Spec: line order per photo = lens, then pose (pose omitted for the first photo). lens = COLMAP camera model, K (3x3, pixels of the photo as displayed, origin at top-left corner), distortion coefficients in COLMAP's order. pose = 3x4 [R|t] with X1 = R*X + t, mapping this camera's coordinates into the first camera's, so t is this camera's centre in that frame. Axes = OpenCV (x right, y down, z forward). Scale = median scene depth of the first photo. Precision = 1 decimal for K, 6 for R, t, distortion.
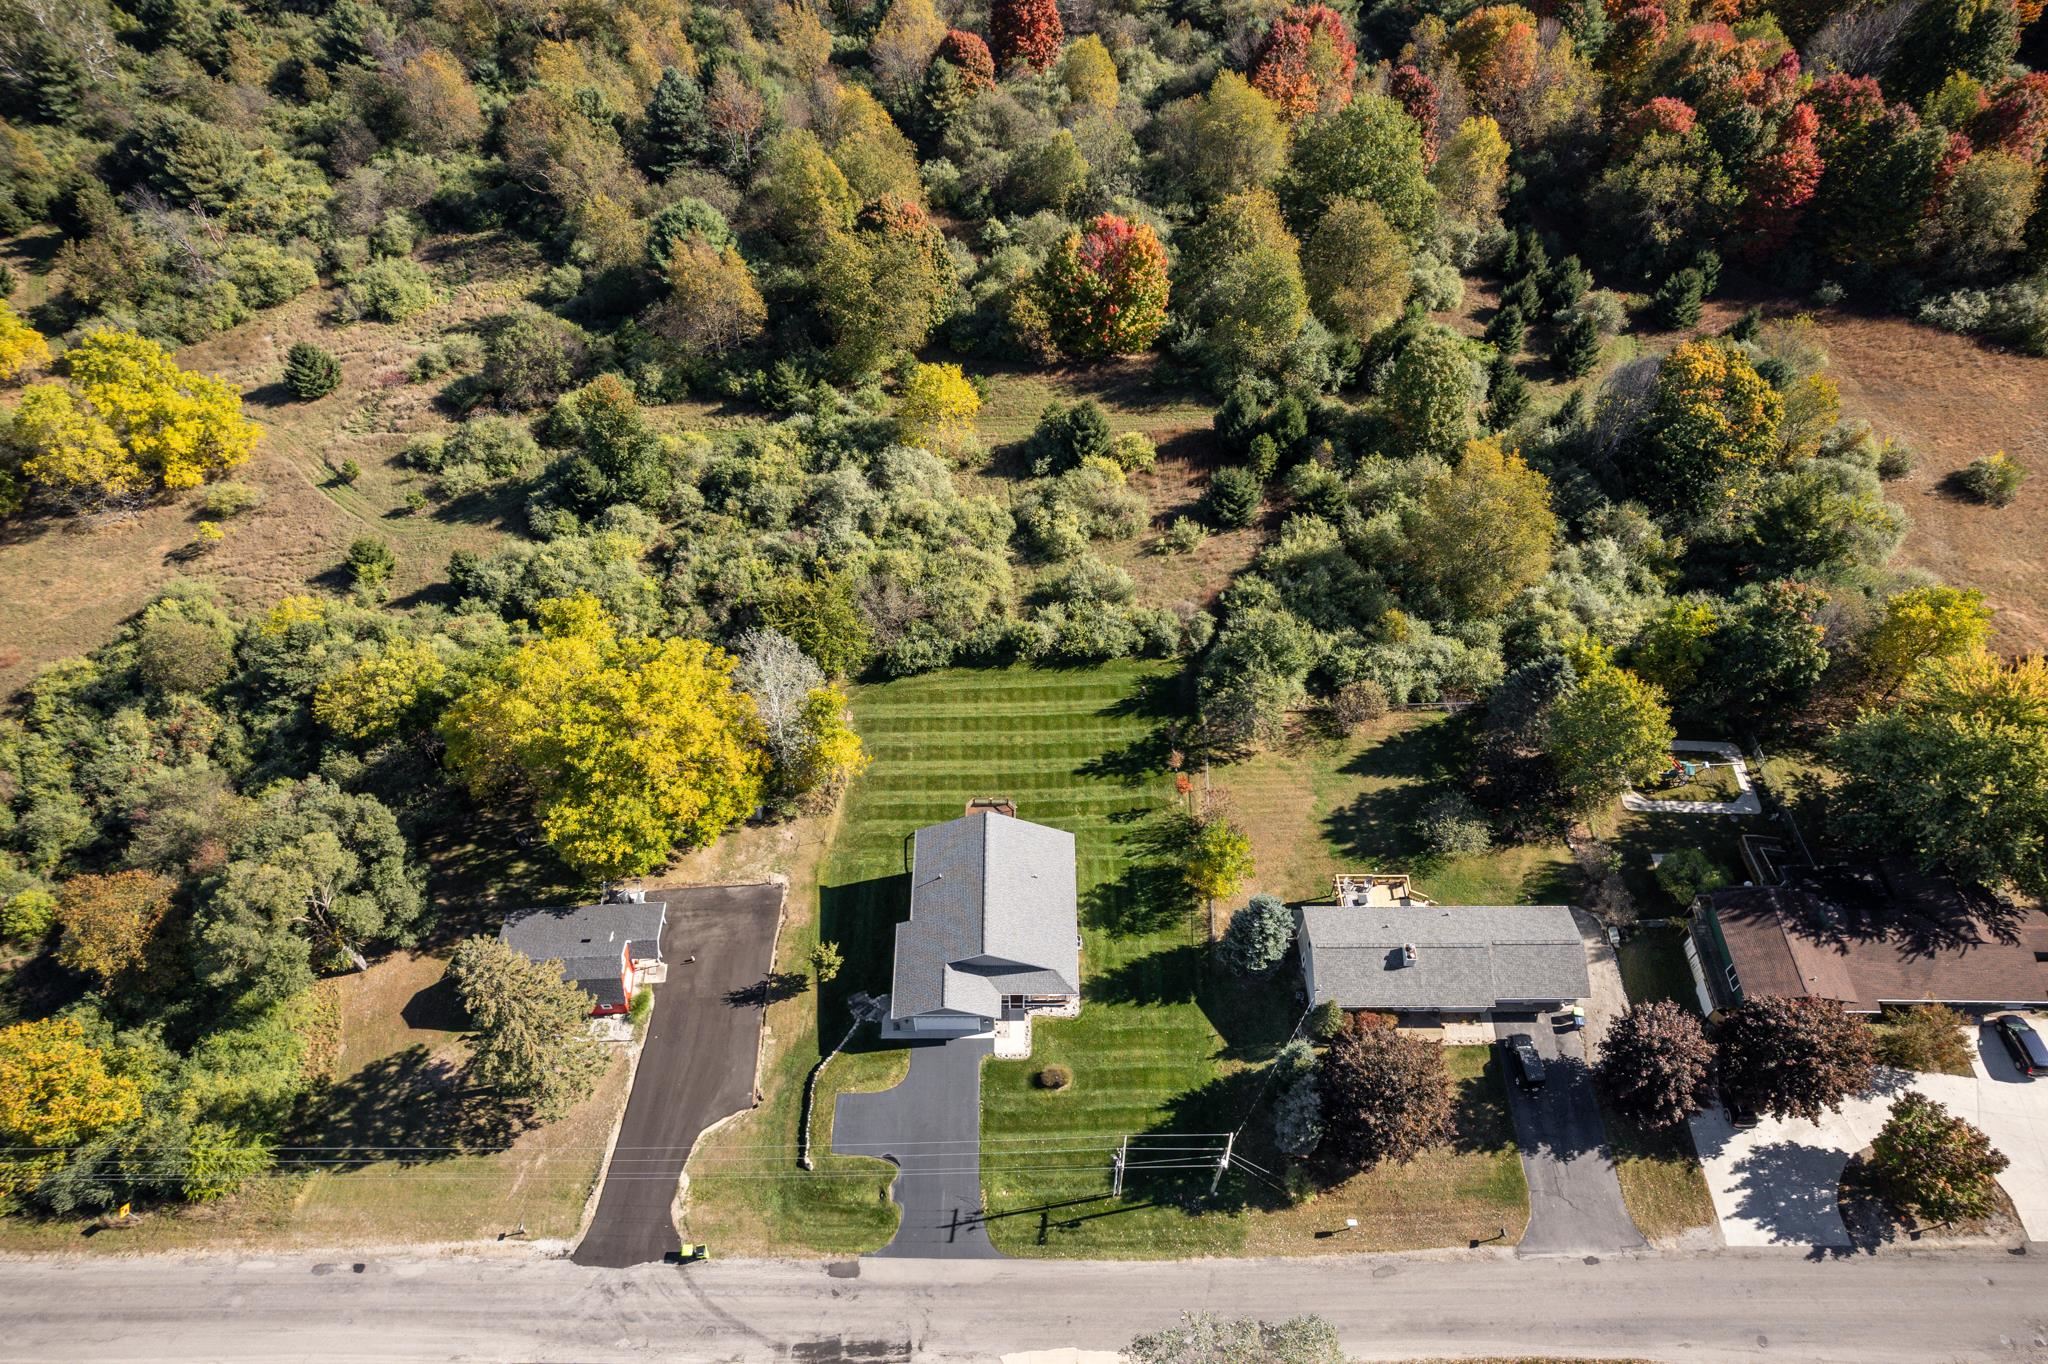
lens RADIAL K [[1327.8, 0, 1024.0], [0, 1327.8, 682.0], [0, 0, 1]] dist [-0.079311, 0.068833]
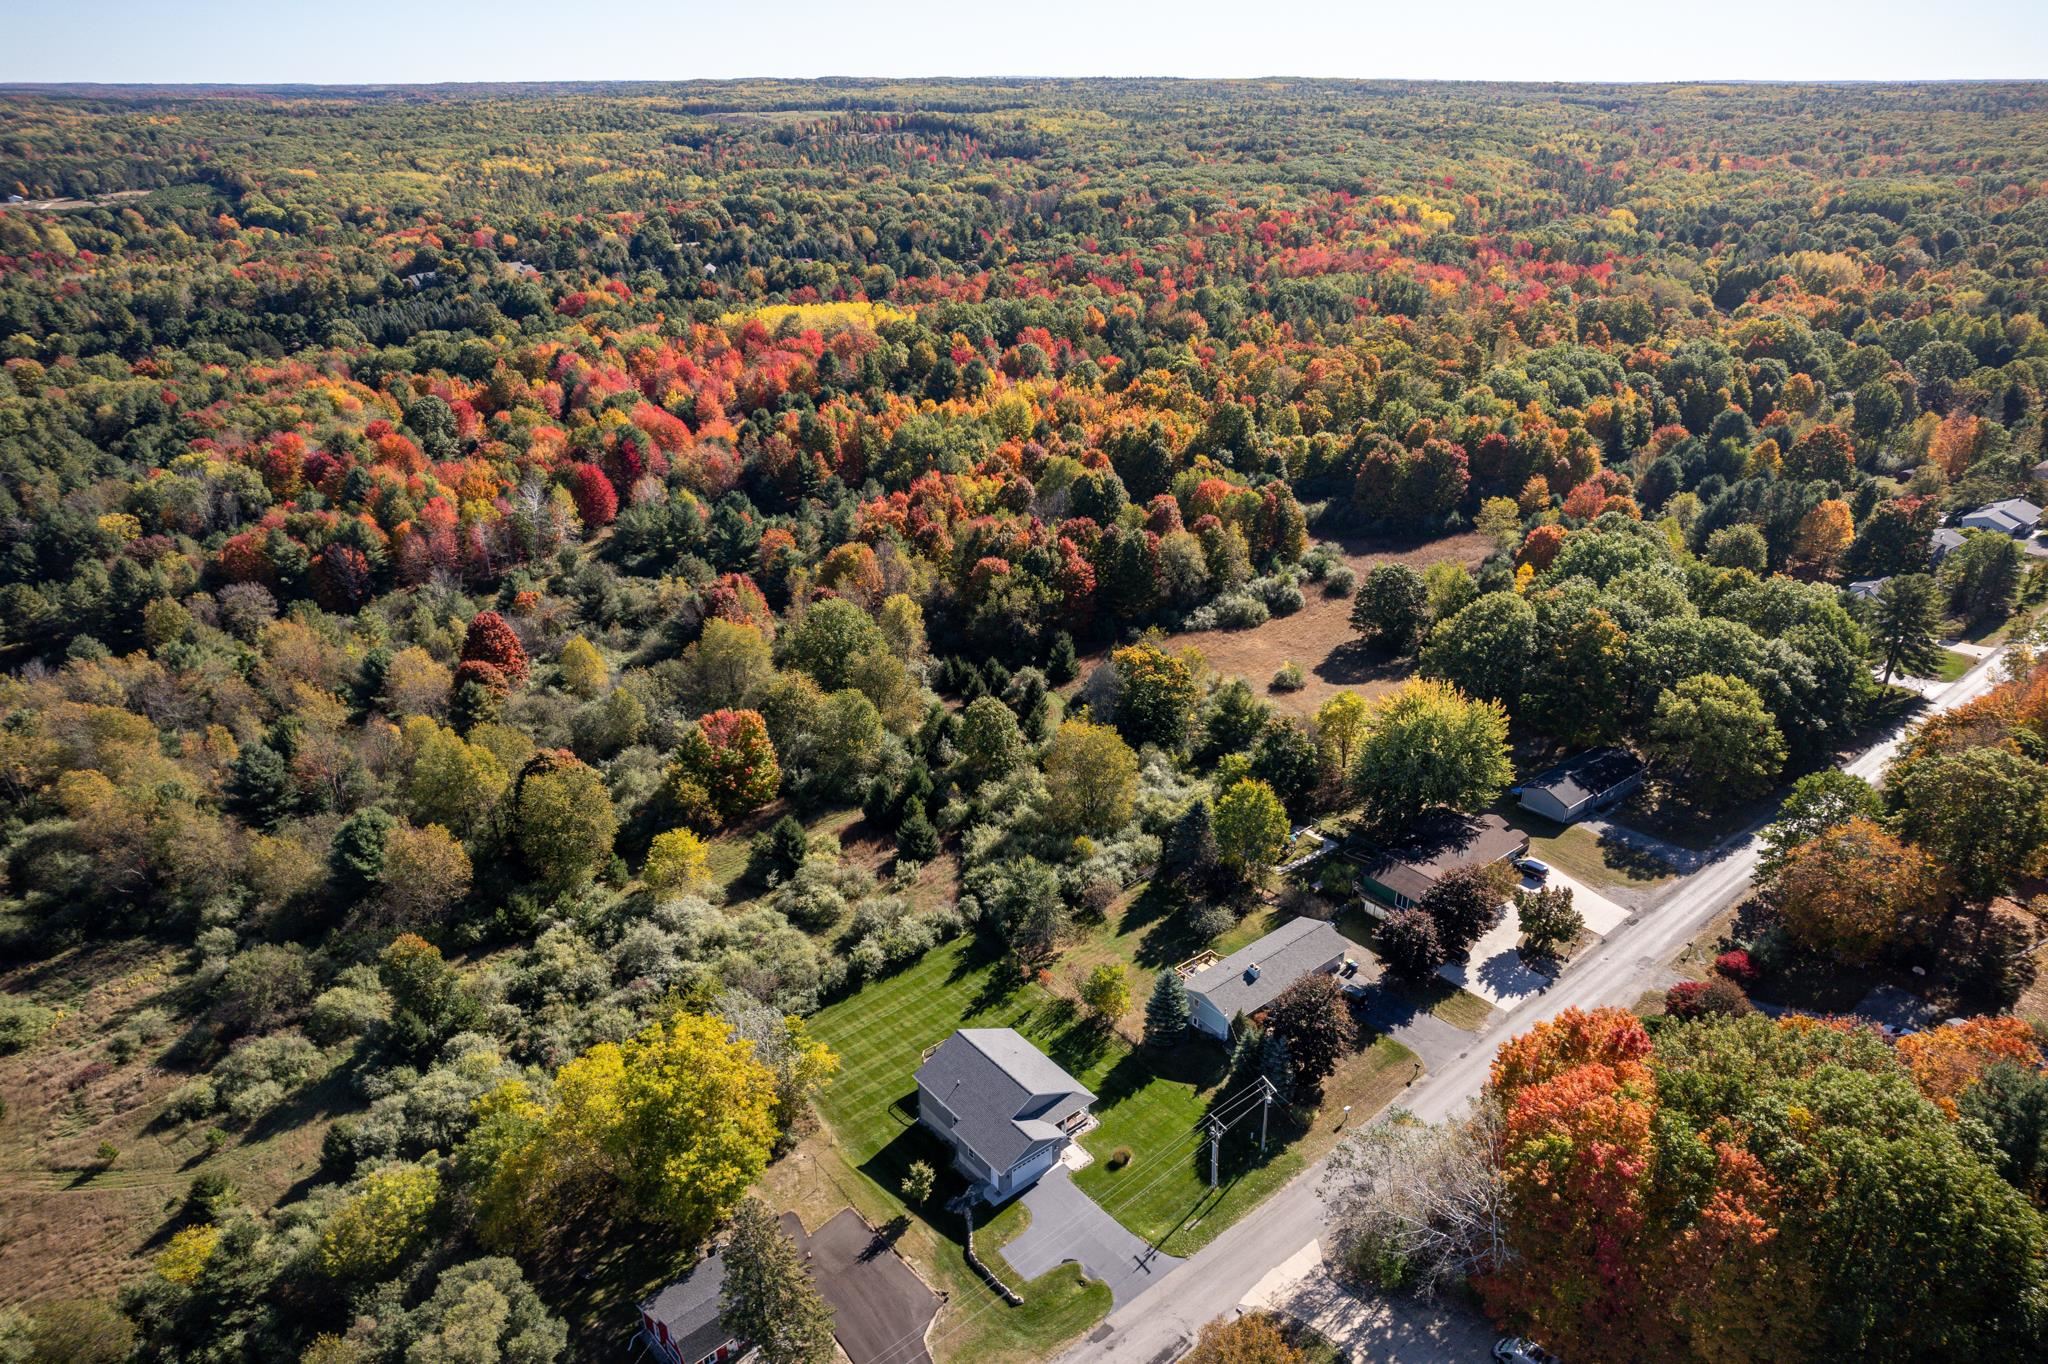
lens RADIAL K [[1327.8, 0, 1024.0], [0, 1327.8, 682.0], [0, 0, 1]] dist [-0.079311, 0.068833]
pose [[0.778581, -0.272381, 0.565350, -0.569773], [0.501535, 0.811572, -0.299689, 0.223996], [-0.377193, 0.516875, 0.768483, -0.182504]]
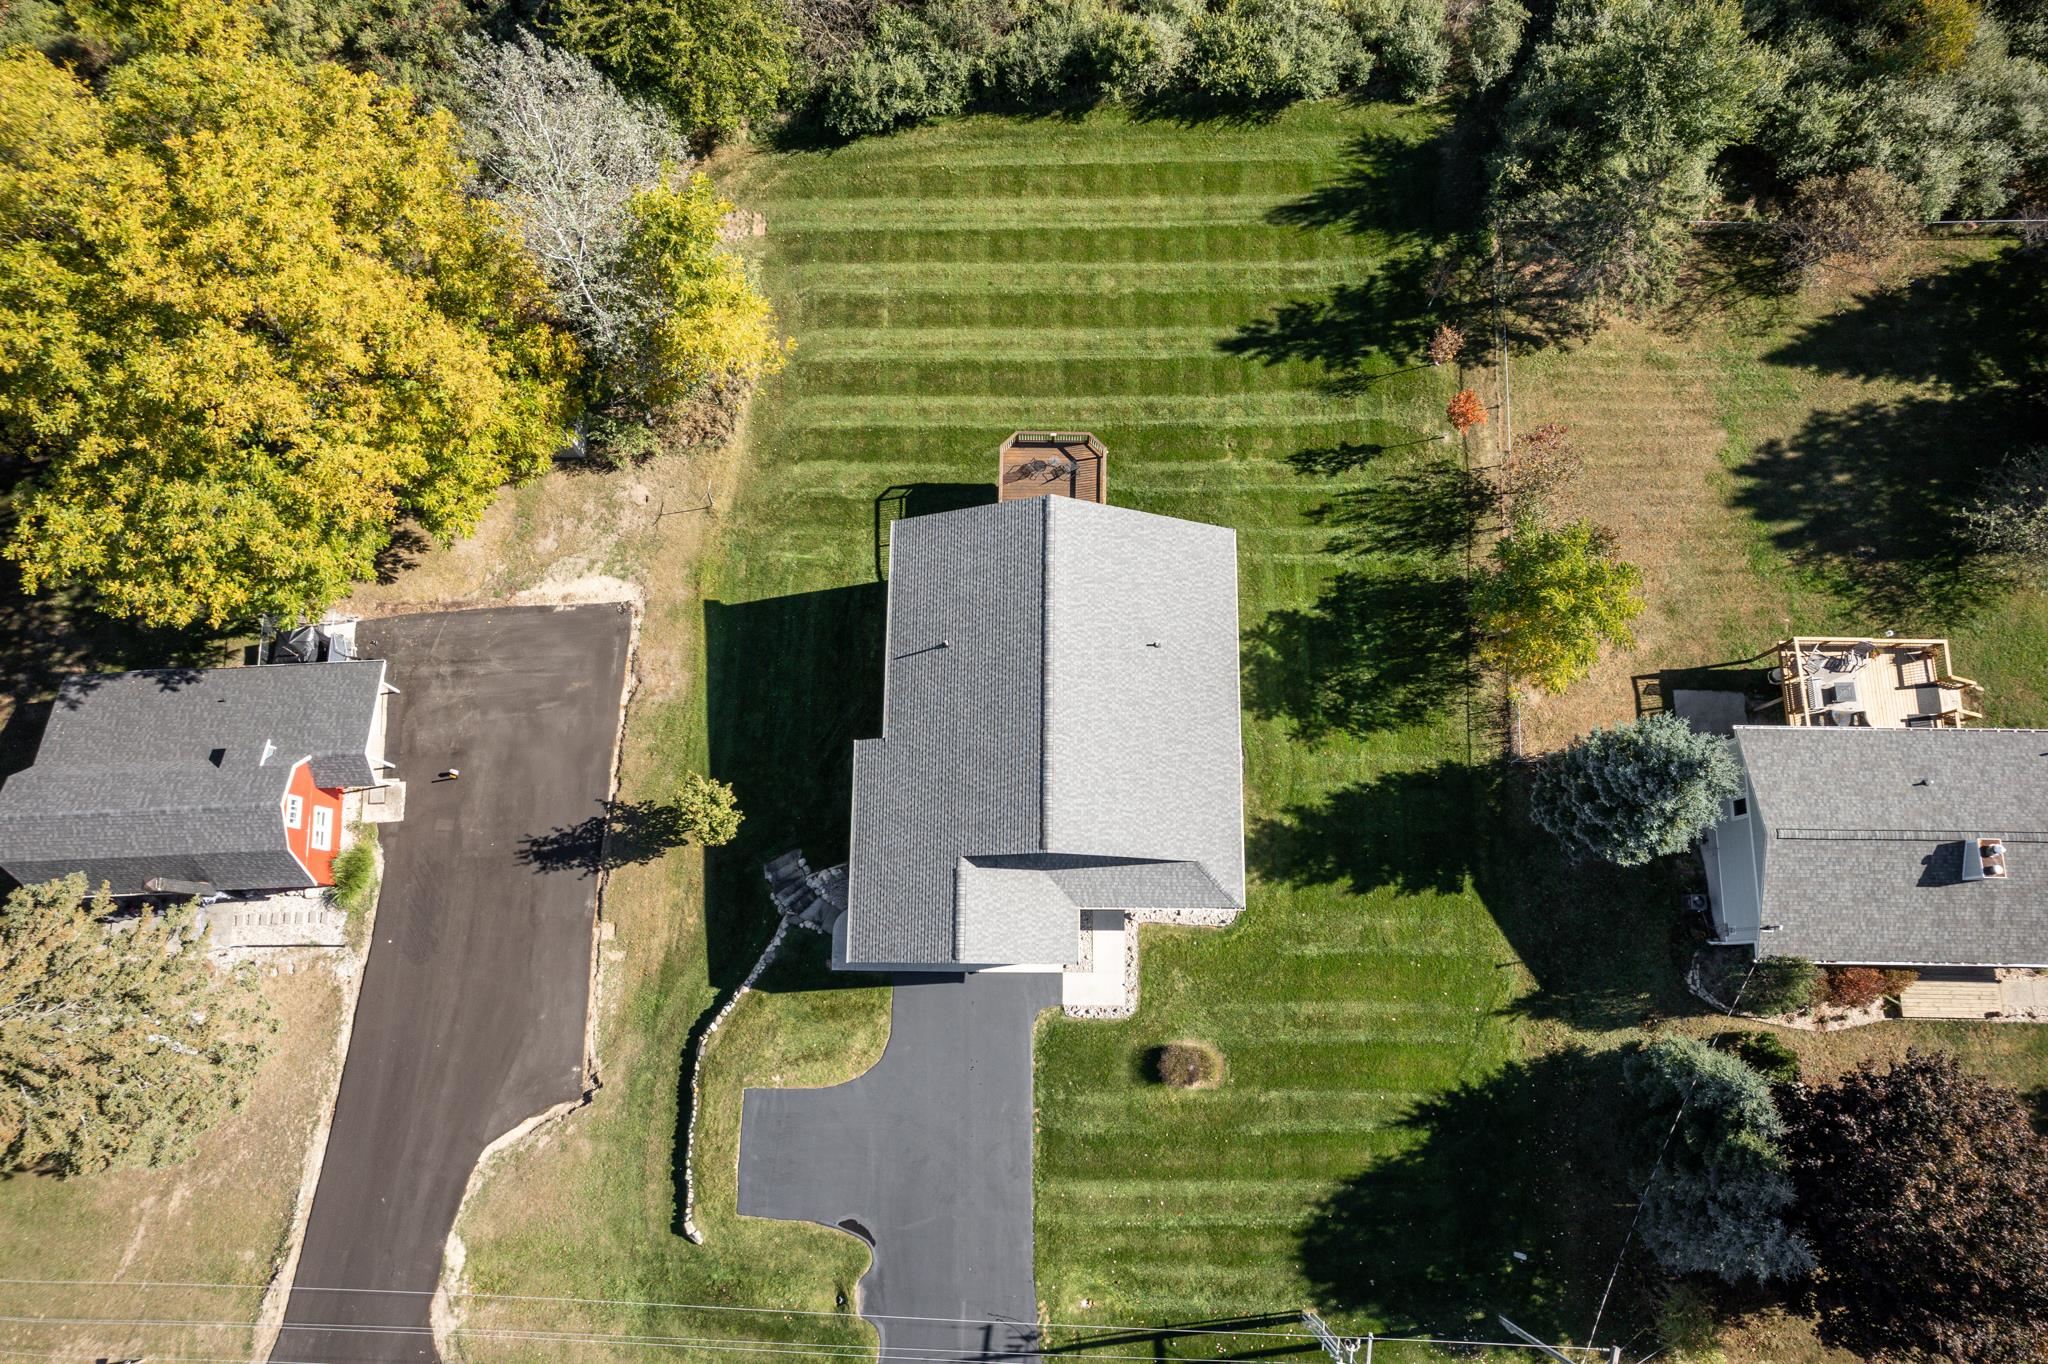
lens RADIAL K [[1327.8, 0, 1024.0], [0, 1327.8, 682.0], [0, 0, 1]] dist [-0.079311, 0.068833]
pose [[0.999900, 0.011456, -0.008337, -0.029935], [-0.006821, 0.904954, 0.425455, -0.030721], [0.012419, -0.425356, 0.904941, 0.529973]]
